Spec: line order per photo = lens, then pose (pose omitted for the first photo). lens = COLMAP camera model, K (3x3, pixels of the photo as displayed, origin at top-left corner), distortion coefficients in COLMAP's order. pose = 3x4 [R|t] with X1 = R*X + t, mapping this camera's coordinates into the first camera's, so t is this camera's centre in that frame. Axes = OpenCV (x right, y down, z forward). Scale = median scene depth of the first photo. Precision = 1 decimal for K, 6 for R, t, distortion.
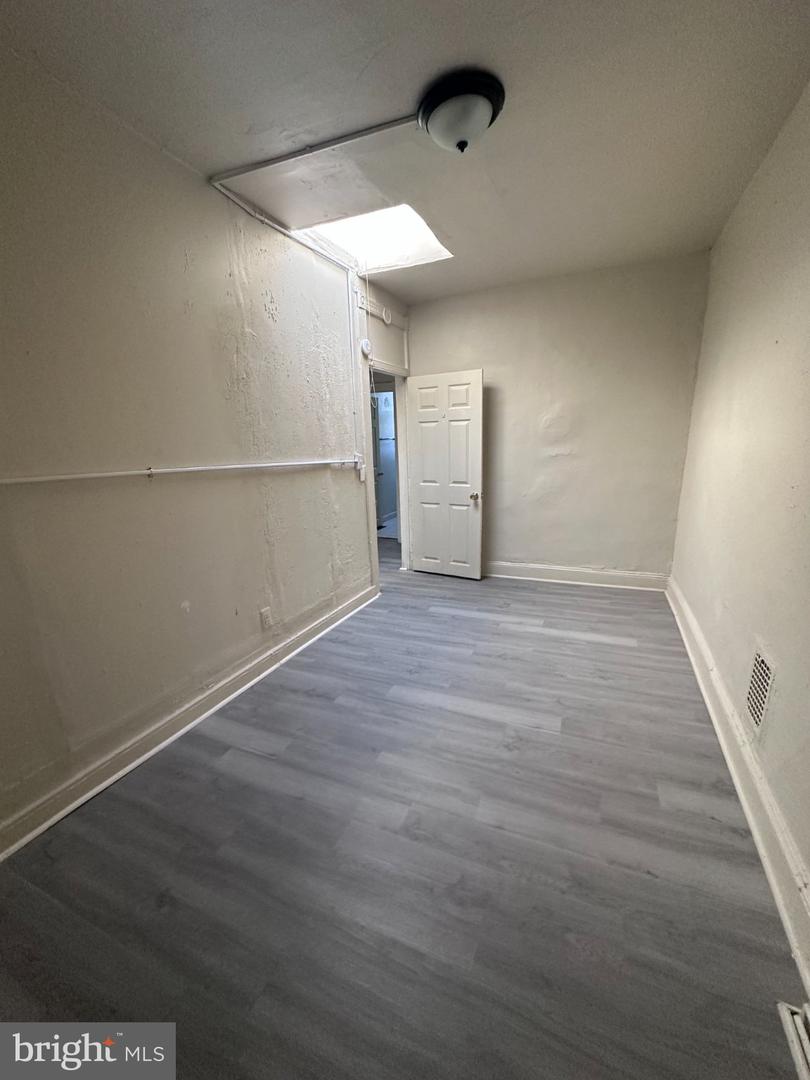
lens RADIAL K [[435.5, 0, 410.3], [0, 435.5, 532.2], [0, 0, 1]] dist [-0.001016, -0.000035]
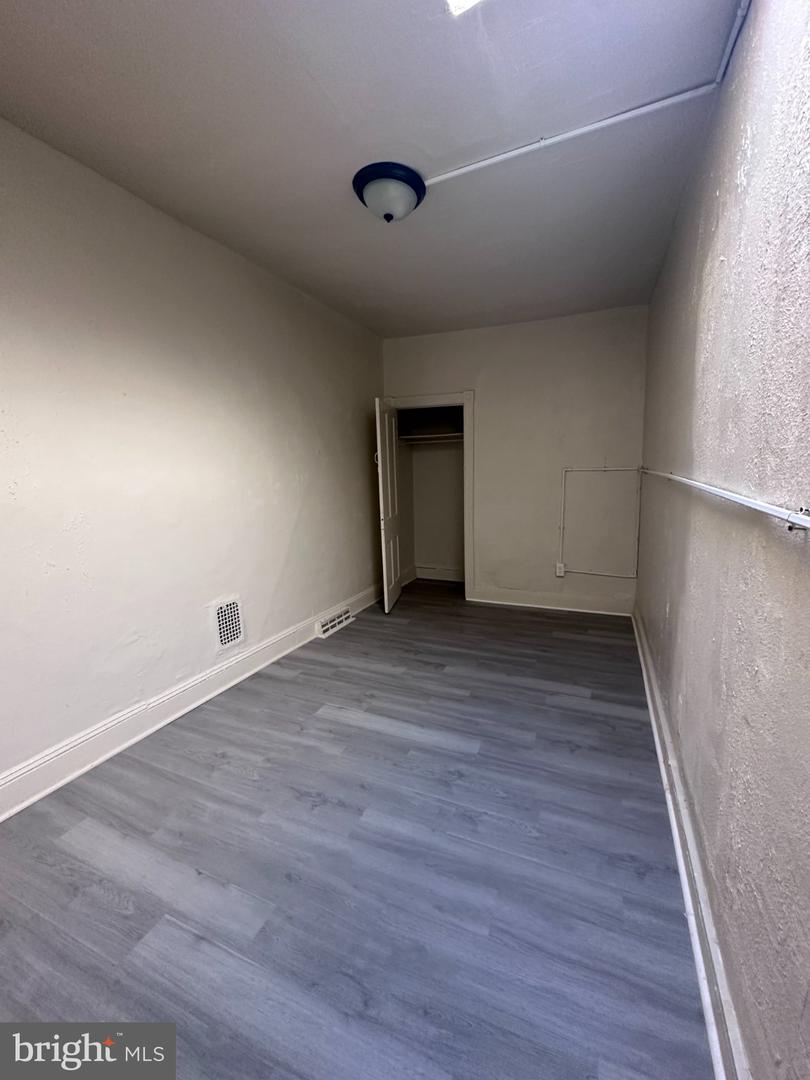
lens RADIAL K [[435.5, 0, 410.3], [0, 435.5, 532.2], [0, 0, 1]] dist [-0.001016, -0.000035]
pose [[-0.998543, 0.053940, 0.001485, 0.064719], [0.051197, 0.938355, 0.341861, -0.332800], [0.017046, 0.341439, -0.939749, 1.654423]]
